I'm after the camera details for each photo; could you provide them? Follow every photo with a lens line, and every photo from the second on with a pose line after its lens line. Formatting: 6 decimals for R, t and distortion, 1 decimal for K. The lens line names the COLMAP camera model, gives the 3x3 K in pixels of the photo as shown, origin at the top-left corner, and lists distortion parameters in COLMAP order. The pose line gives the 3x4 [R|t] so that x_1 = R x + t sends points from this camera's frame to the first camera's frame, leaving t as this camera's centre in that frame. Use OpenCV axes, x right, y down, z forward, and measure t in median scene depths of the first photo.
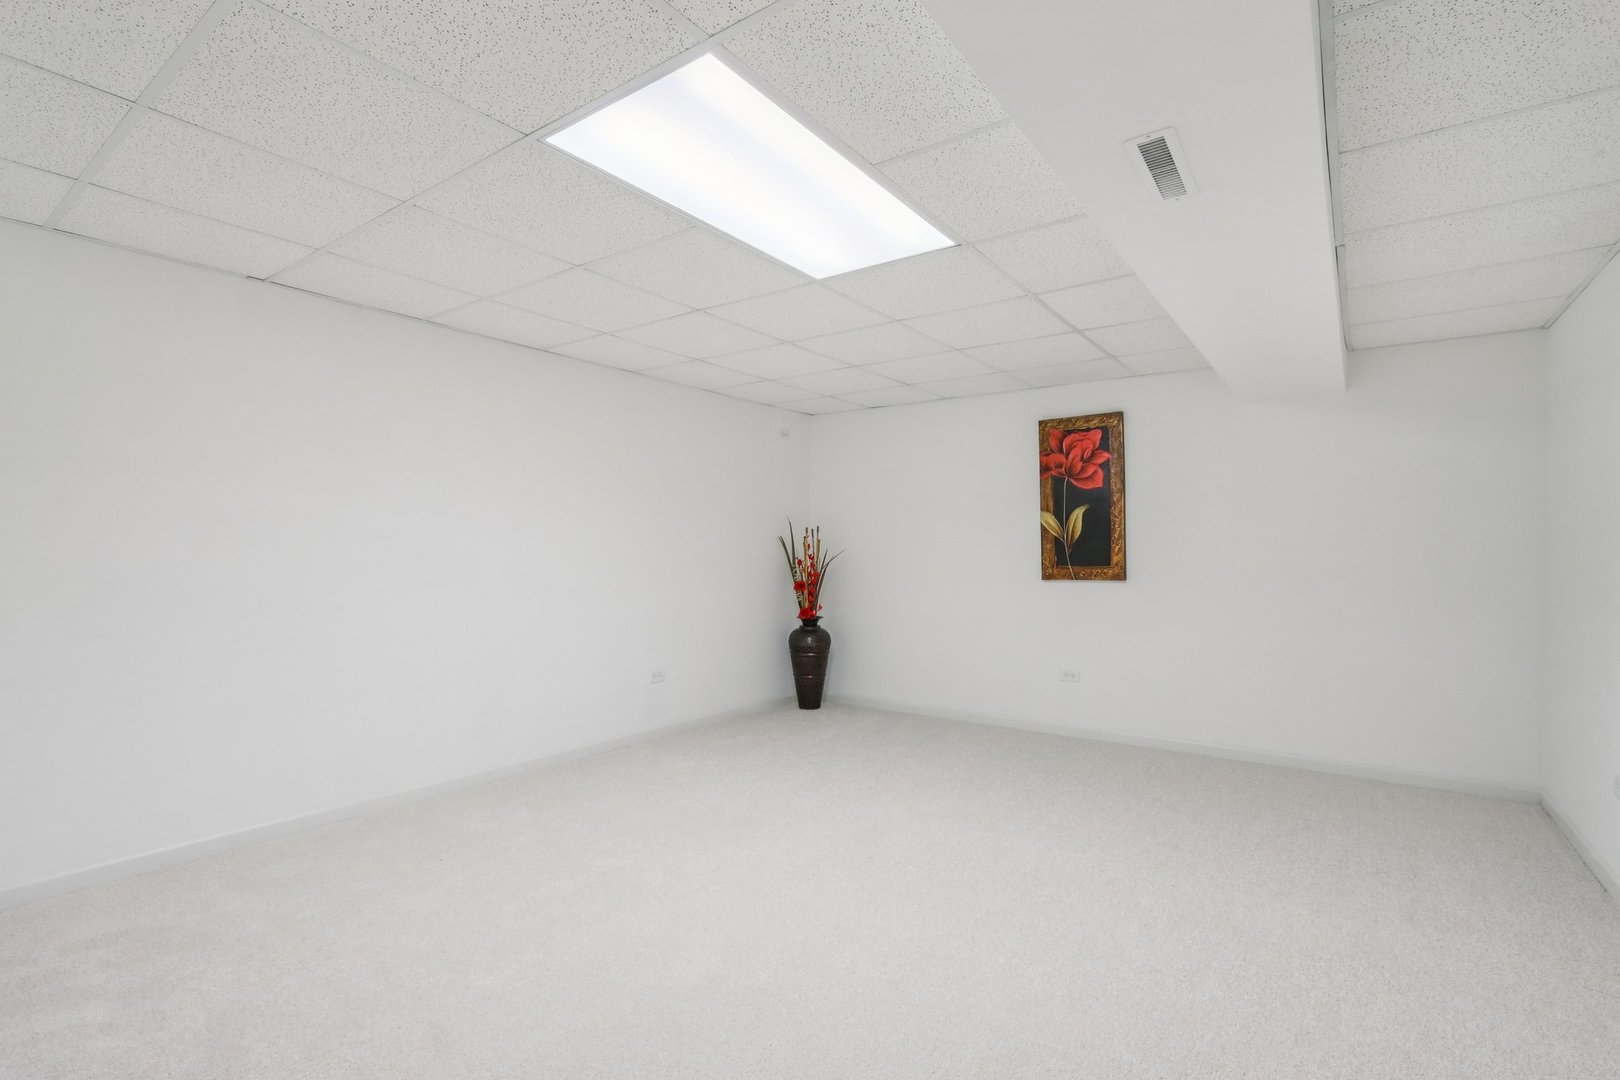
lens RADIAL K [[752.9, 0, 811.5], [0, 752.9, 539.3], [0, 0, 1]] dist [-0.004762, -0.000361]
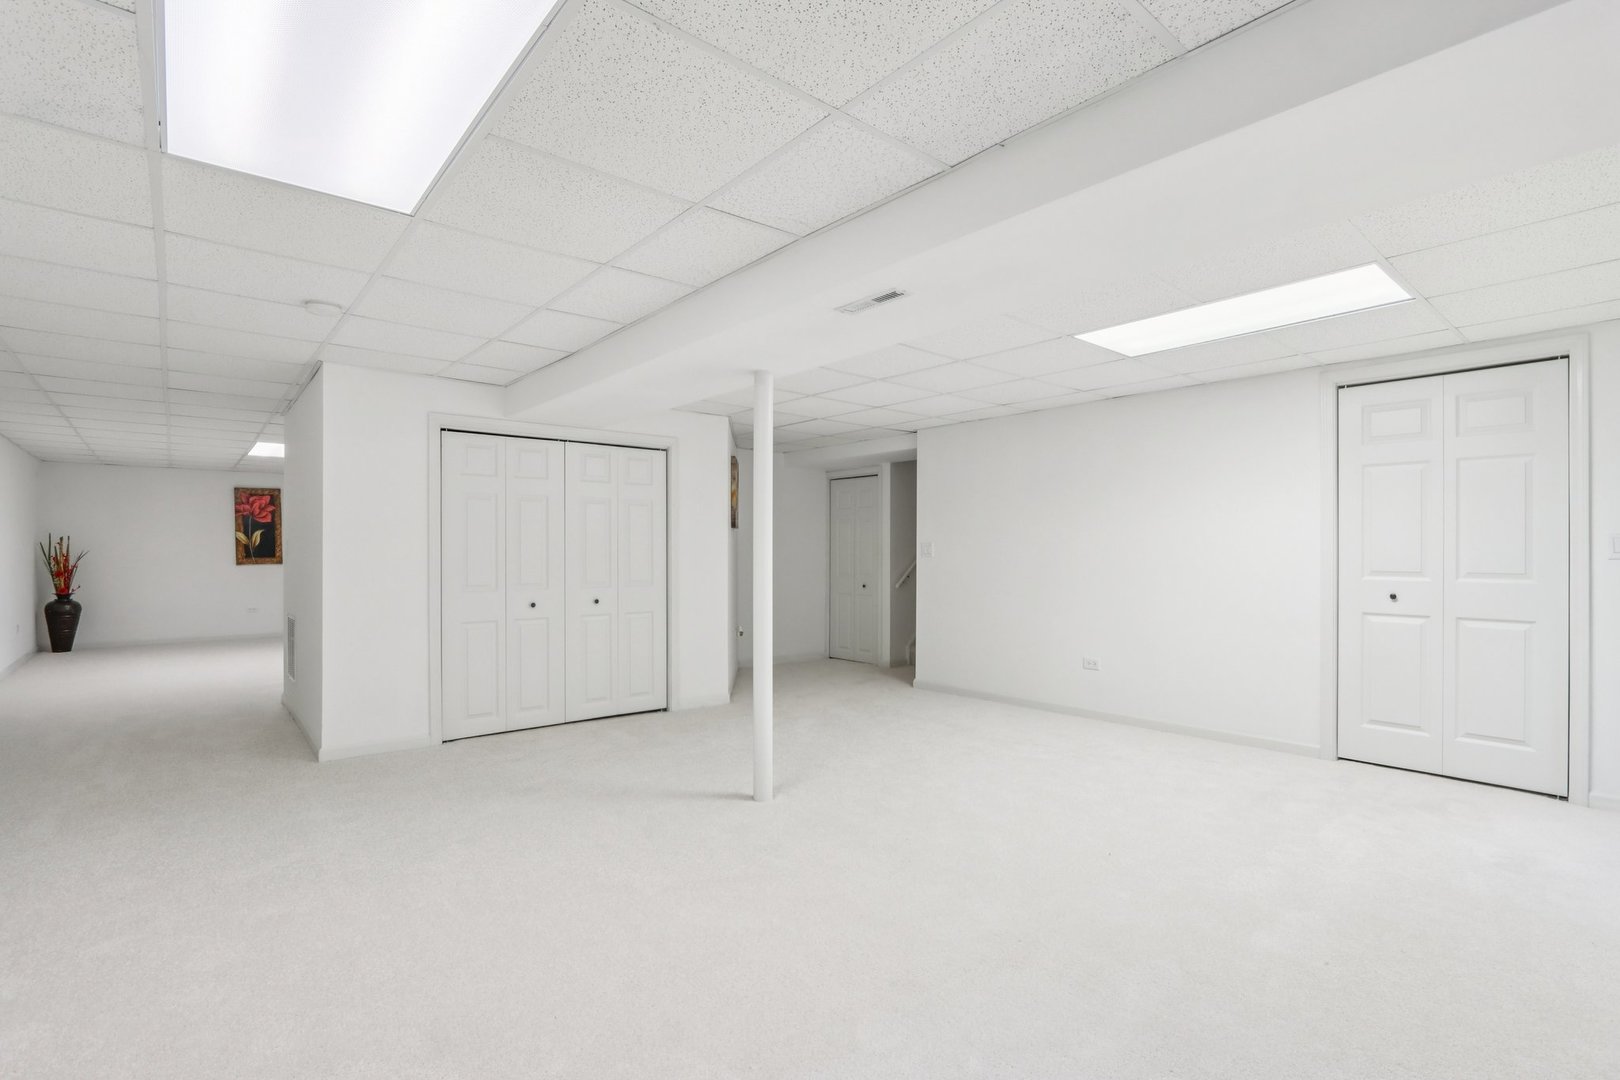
lens RADIAL K [[752.9, 0, 811.3], [0, 752.9, 544.8], [0, 0, 1]] dist [-0.004762, -0.000361]
pose [[0.246654, 0.004856, 0.969091, -1.311391], [-0.004903, 0.999981, -0.003763, -0.001270], [-0.969091, -0.003823, 0.246673, -1.045074]]
